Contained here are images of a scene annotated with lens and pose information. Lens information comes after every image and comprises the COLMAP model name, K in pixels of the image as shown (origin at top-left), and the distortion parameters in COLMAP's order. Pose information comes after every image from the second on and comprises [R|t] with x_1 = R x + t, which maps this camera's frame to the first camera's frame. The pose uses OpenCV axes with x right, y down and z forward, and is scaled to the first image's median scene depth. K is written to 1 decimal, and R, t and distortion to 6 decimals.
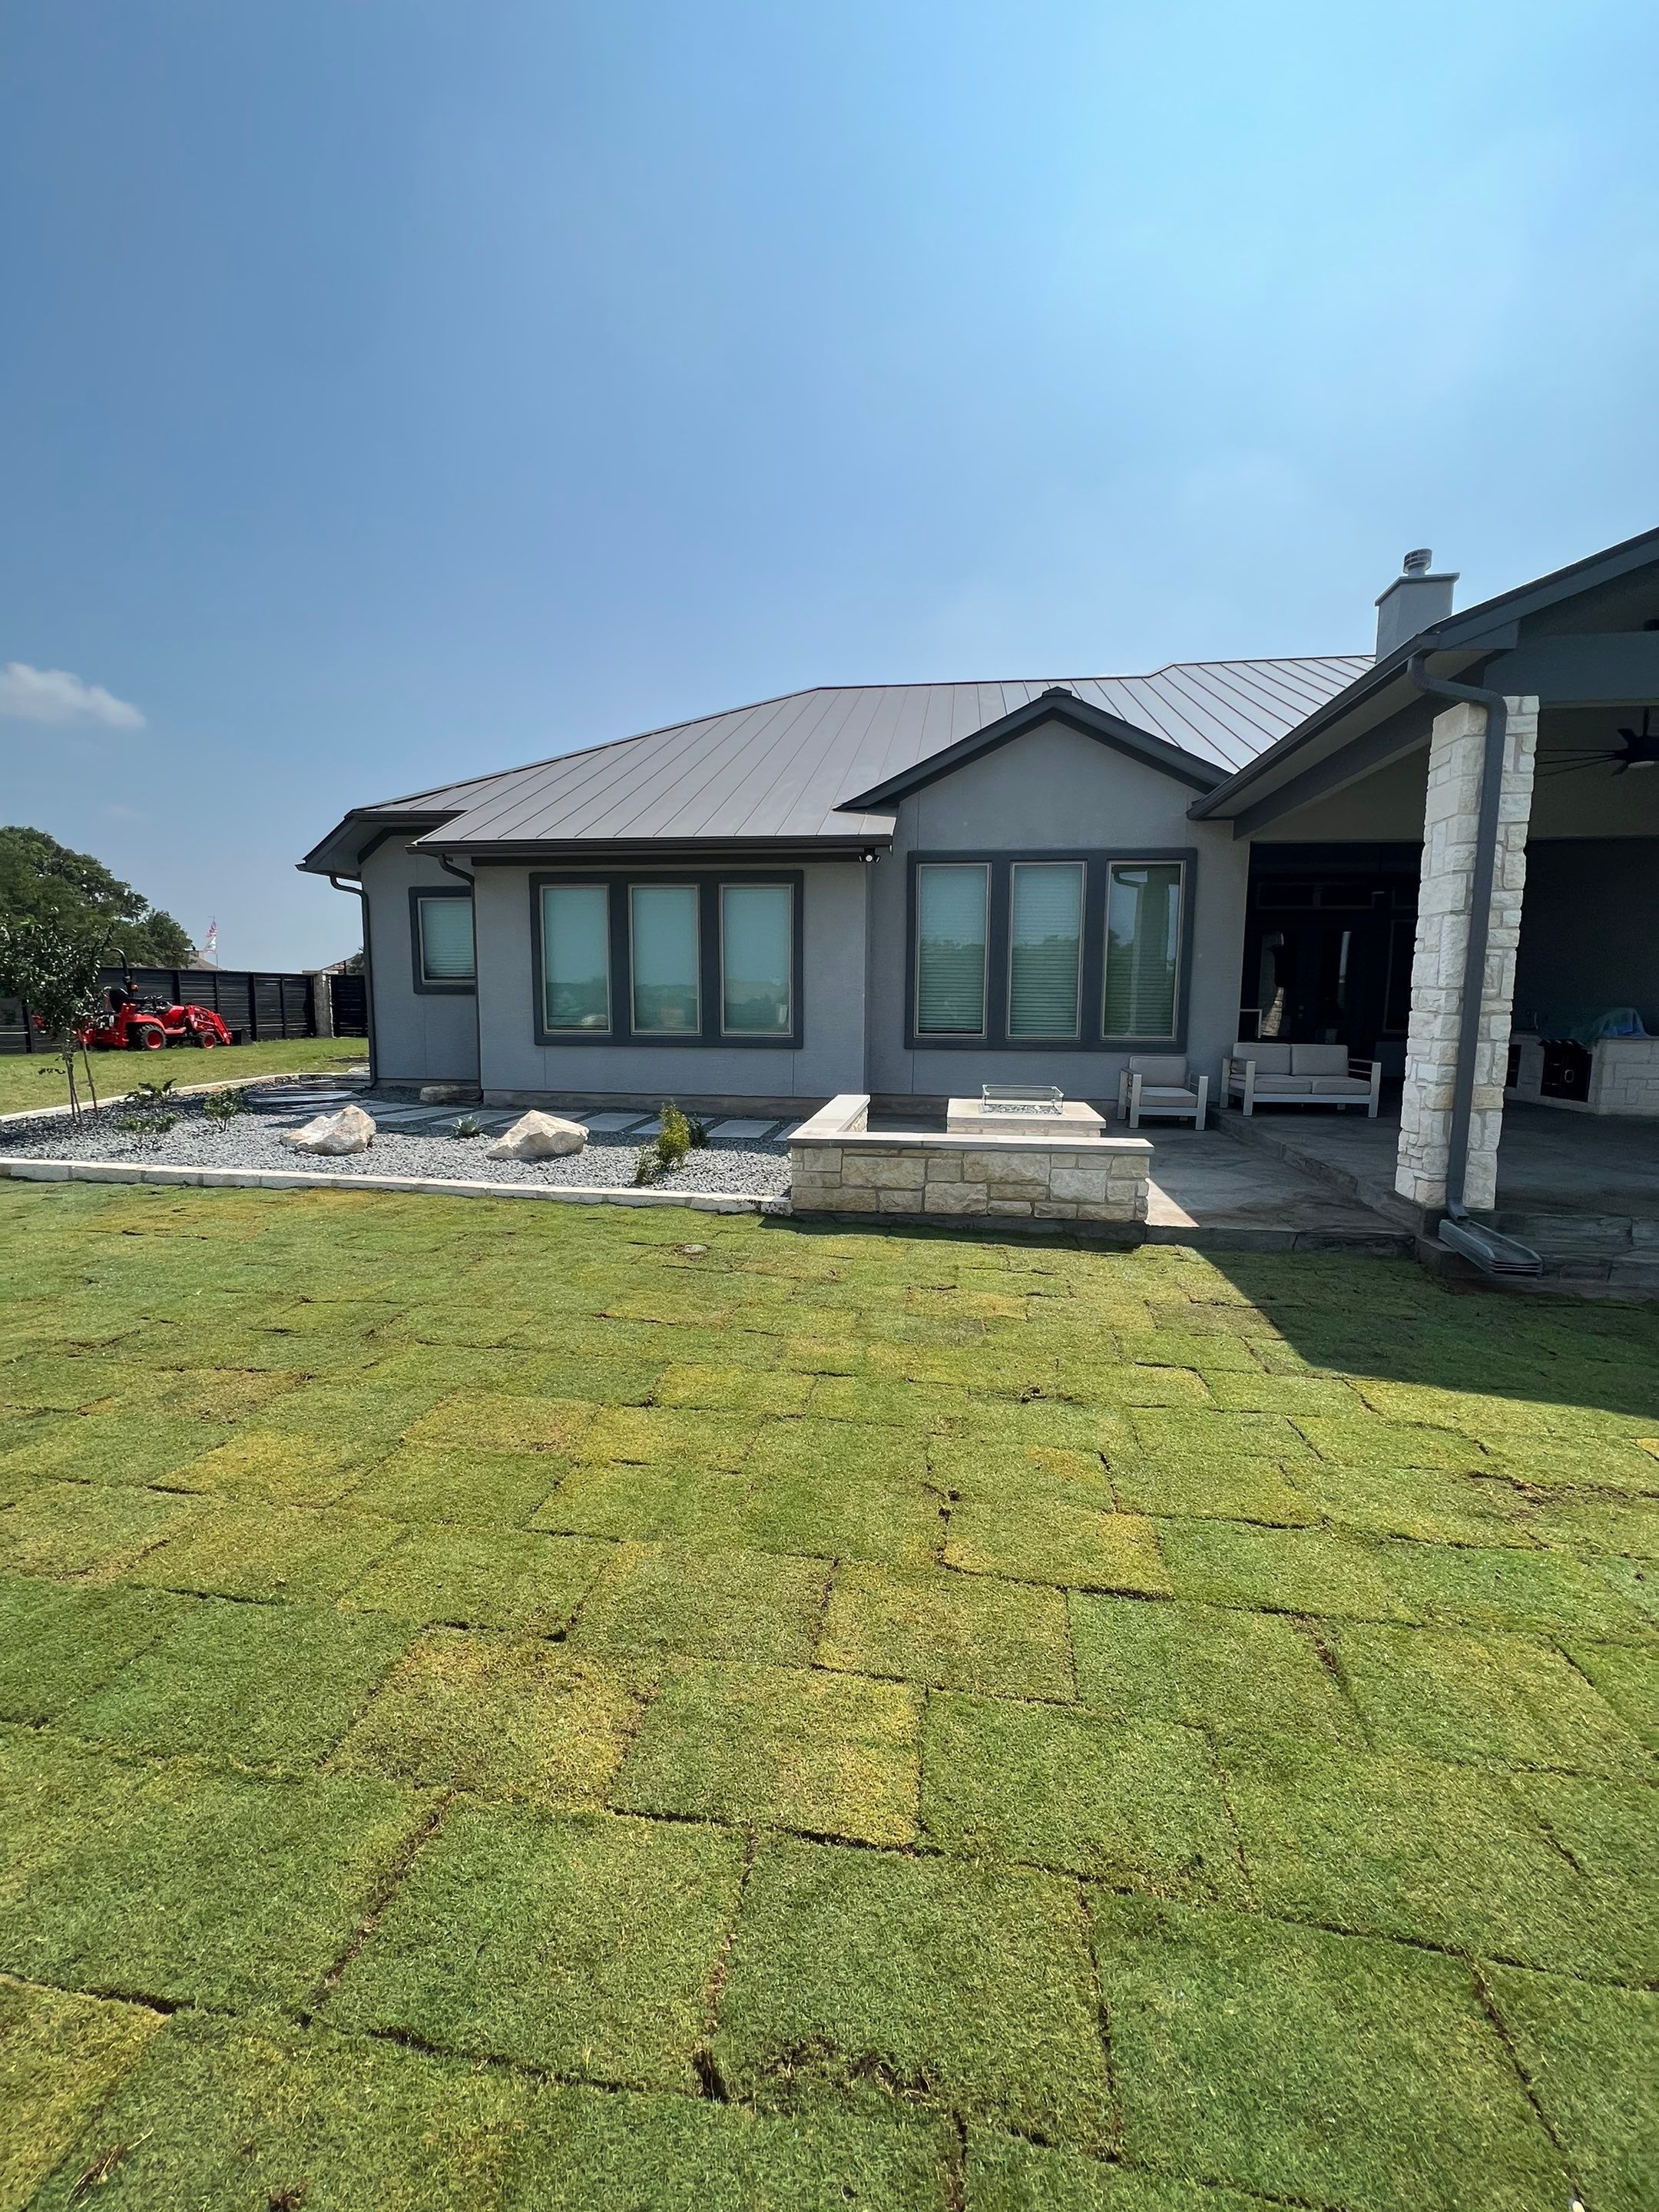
lens RADIAL K [[901.0, 0, 832.9], [0, 901.0, 1096.8], [0, 0, 1]] dist [-0.002305, -0.000106]
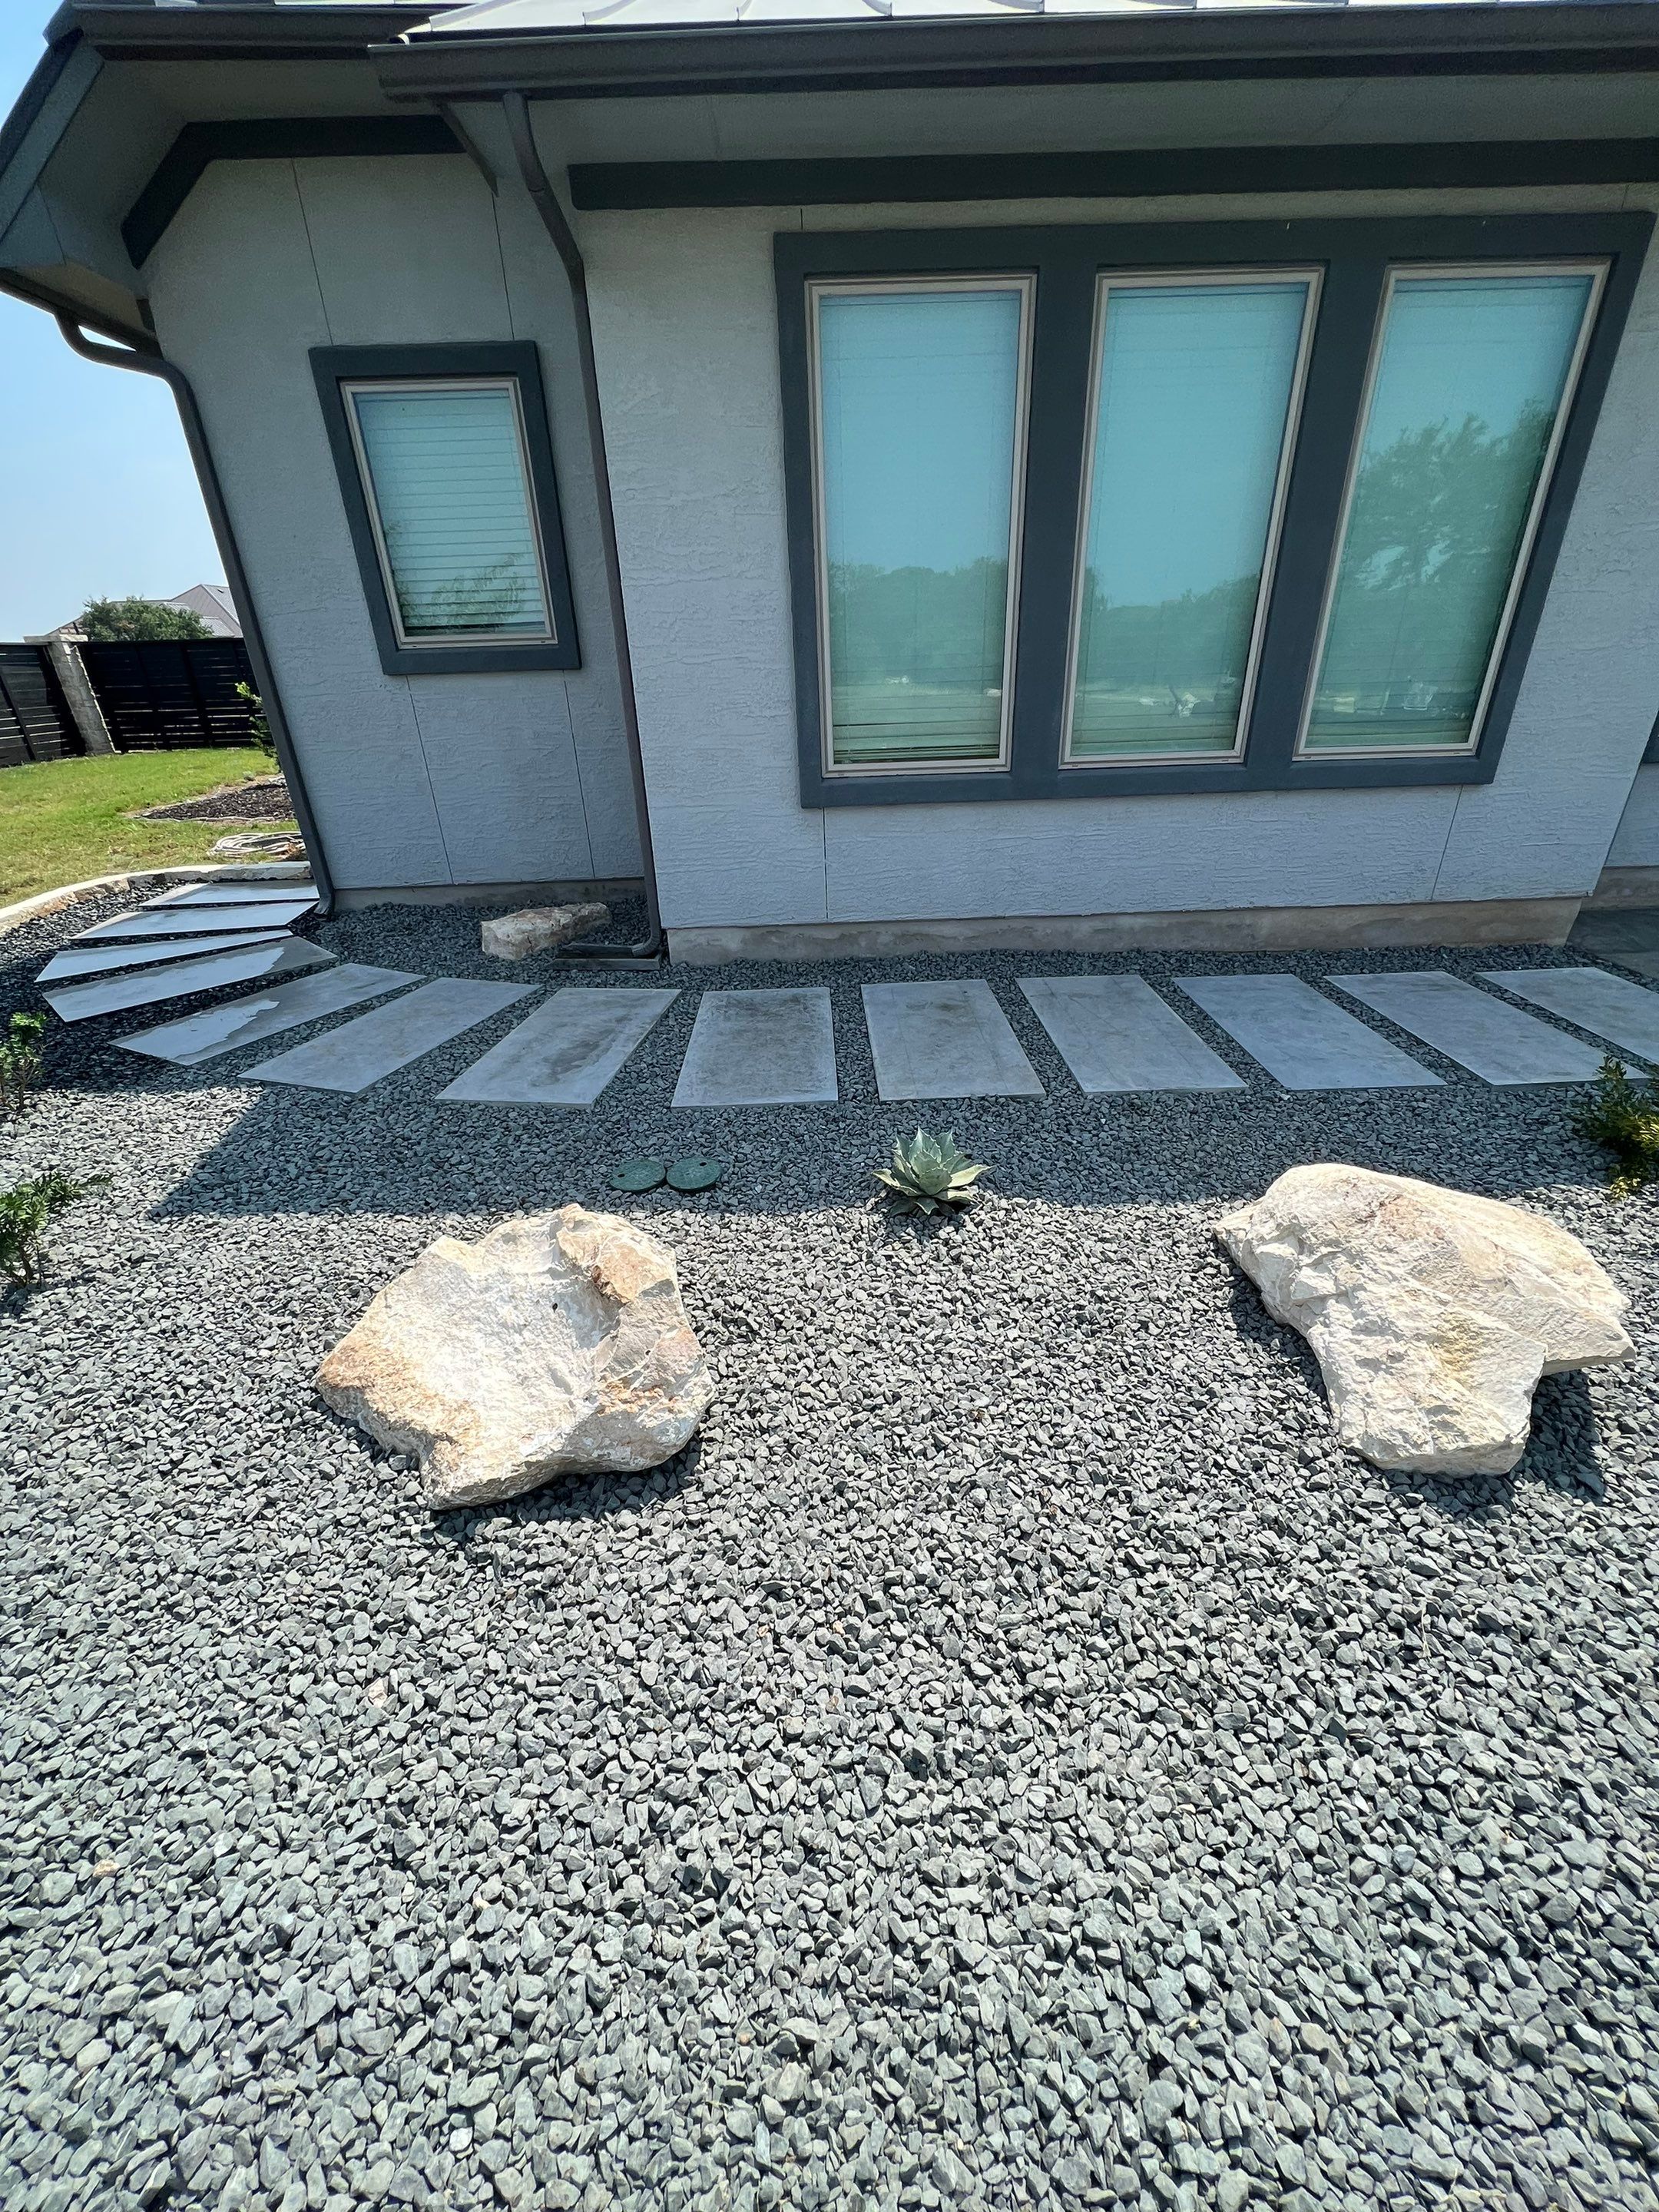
lens RADIAL K [[901.0, 0, 828.7], [0, 901.0, 1103.0], [0, 0, 1]] dist [-0.002305, -0.000106]
pose [[0.987356, -0.103023, 0.120478, -0.371994], [0.054207, 0.933628, 0.354119, -0.074359], [-0.148964, -0.343111, 0.927408, 0.584542]]
